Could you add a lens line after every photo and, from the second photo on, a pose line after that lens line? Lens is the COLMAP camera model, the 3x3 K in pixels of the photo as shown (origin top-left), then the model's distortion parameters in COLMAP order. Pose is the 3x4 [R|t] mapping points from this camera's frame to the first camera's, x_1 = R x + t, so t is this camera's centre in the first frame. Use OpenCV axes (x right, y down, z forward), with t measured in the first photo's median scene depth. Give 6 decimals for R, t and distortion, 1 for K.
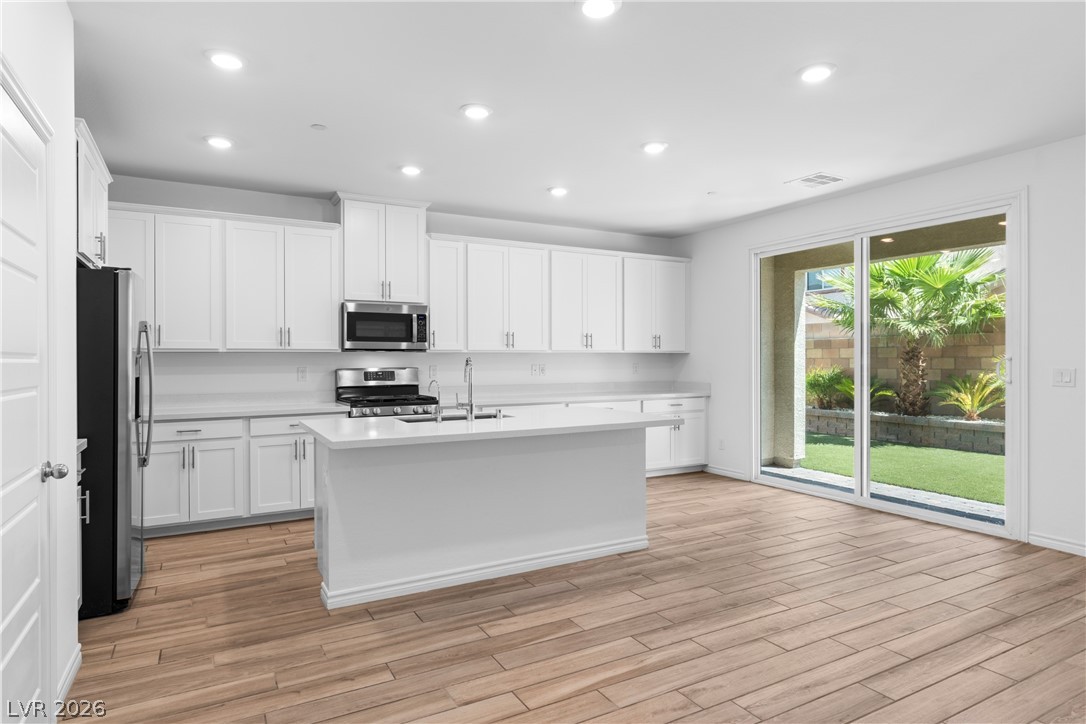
lens RADIAL K [[619.6, 0, 544.9], [0, 619.6, 359.5], [0, 0, 1]] dist [-0.003858, 0.000943]
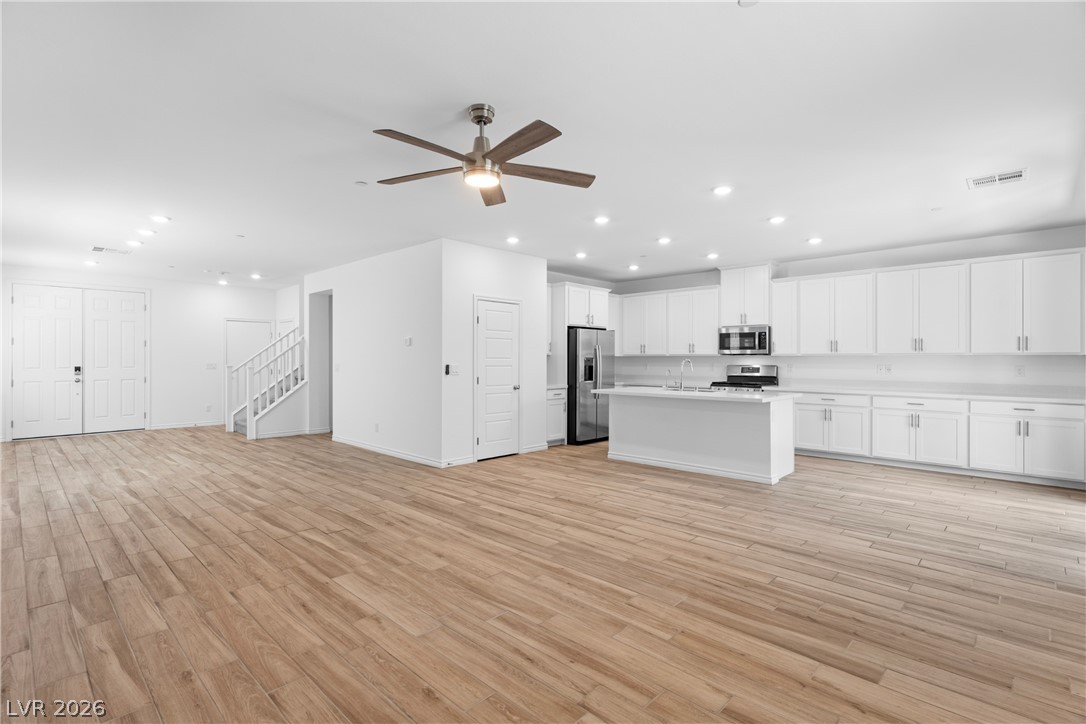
lens RADIAL K [[514.0, 0, 545.7], [0, 514.0, 359.9], [0, 0, 1]] dist [0.000319, 0.000230]
pose [[0.298030, 0.002968, -0.954552, 0.972212], [-0.003681, 0.999991, 0.001960, -0.001189], [0.954549, 0.002930, 0.298038, 0.079135]]
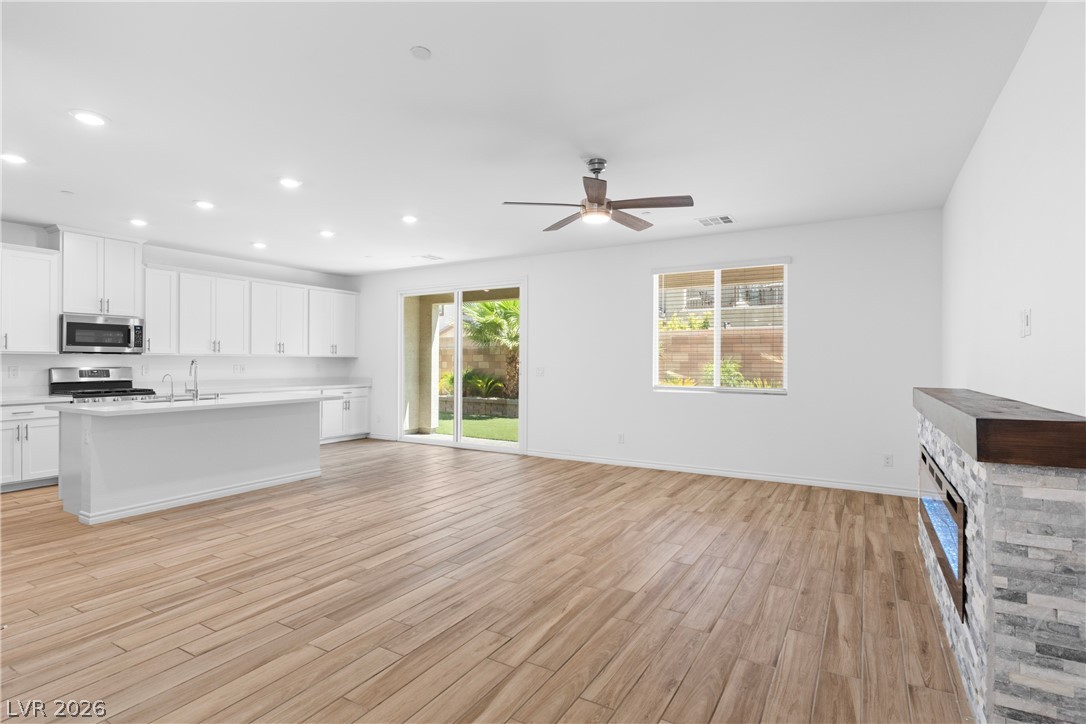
lens RADIAL K [[538.4, 0, 543.5], [0, 538.4, 359.4], [0, 0, 1]] dist [0.000742, 0.001464]
pose [[0.864506, 0.007543, 0.502566, -0.034999], [-0.004534, 0.999964, -0.007210, 0.001779], [-0.502602, 0.003955, 0.864509, -0.431211]]
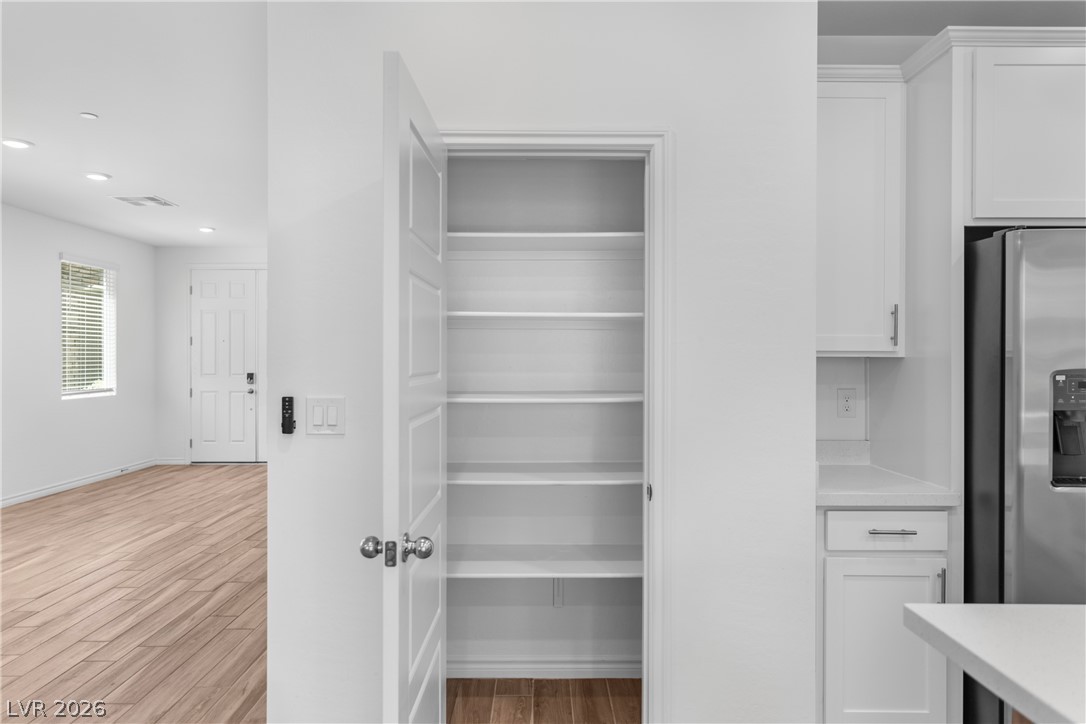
lens RADIAL K [[684.3, 0, 540.3], [0, 684.3, 356.7], [0, 0, 1]] dist [0.007660, 0.000800]
pose [[-0.477925, -0.002016, -0.878398, 0.084403], [-0.003158, 0.999995, -0.000577, -0.012056], [0.878395, 0.002498, -0.477929, 0.558910]]
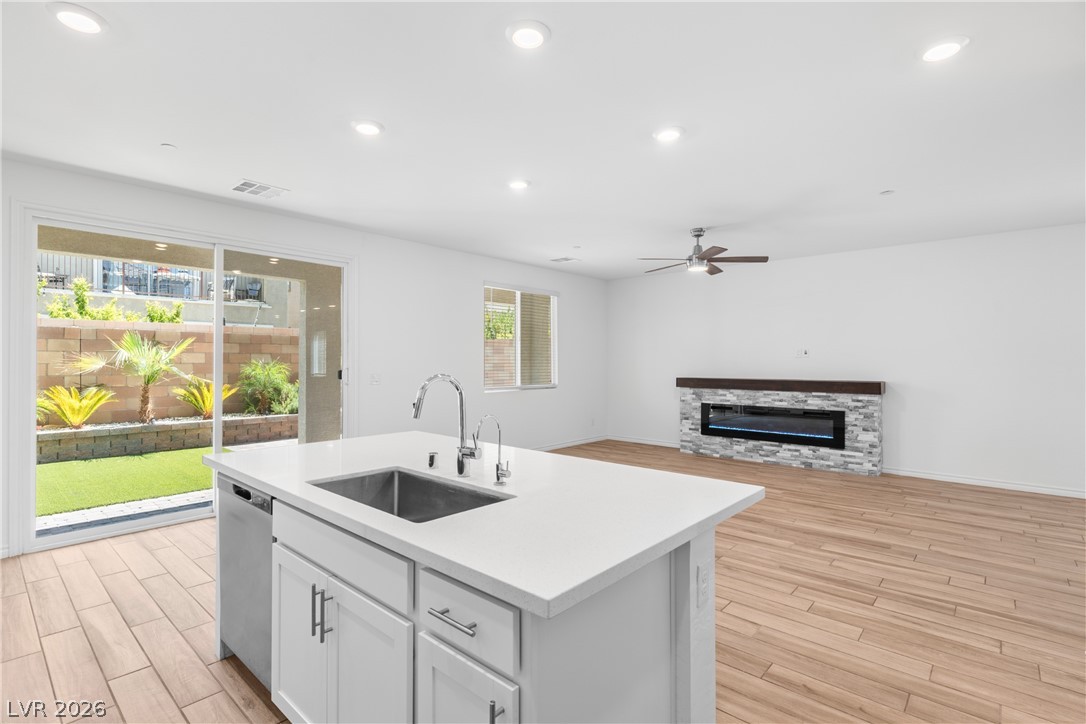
lens RADIAL K [[514.0, 0, 539.8], [0, 514.0, 356.0], [0, 0, 1]] dist [0.000319, 0.000230]
pose [[-0.322812, 0.010720, 0.946403, -0.475751], [-0.000101, 0.999935, -0.011361, -0.011483], [-0.946463, -0.003763, -0.322790, 0.818151]]
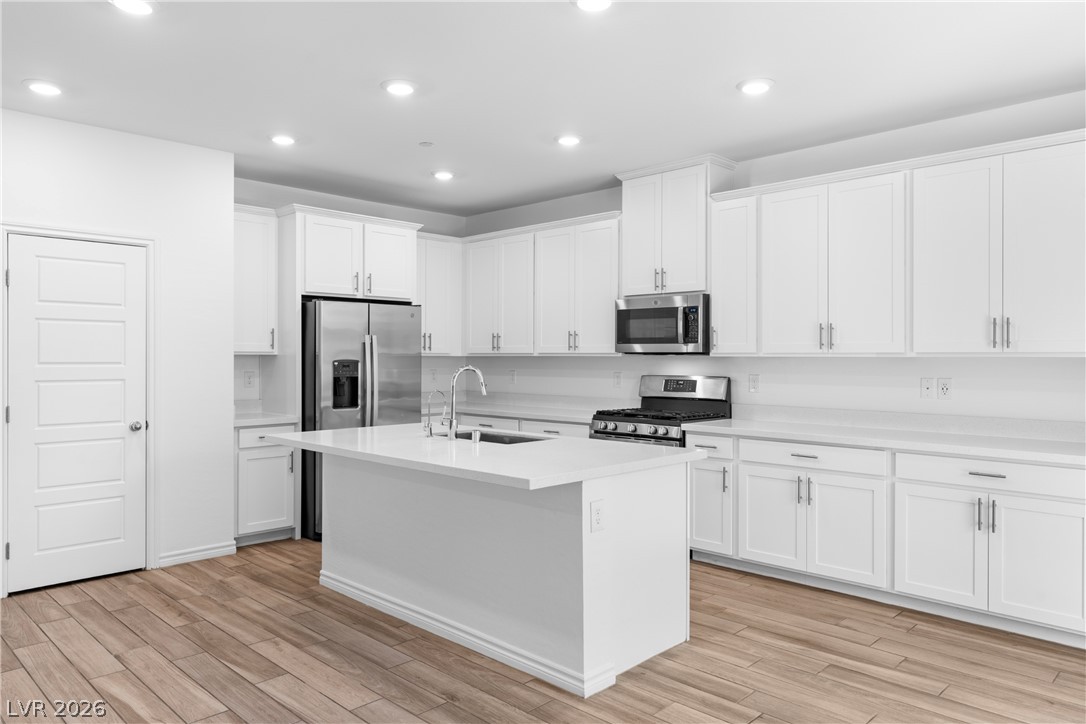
lens RADIAL K [[730.8, 0, 544.5], [0, 730.8, 360.1], [0, 0, 1]] dist [-0.003899, 0.009026]
pose [[0.284727, 0.005511, -0.958593, 0.654204], [-0.003529, 0.999983, 0.004700, -0.011498], [0.958602, 0.002044, 0.284741, 0.622987]]
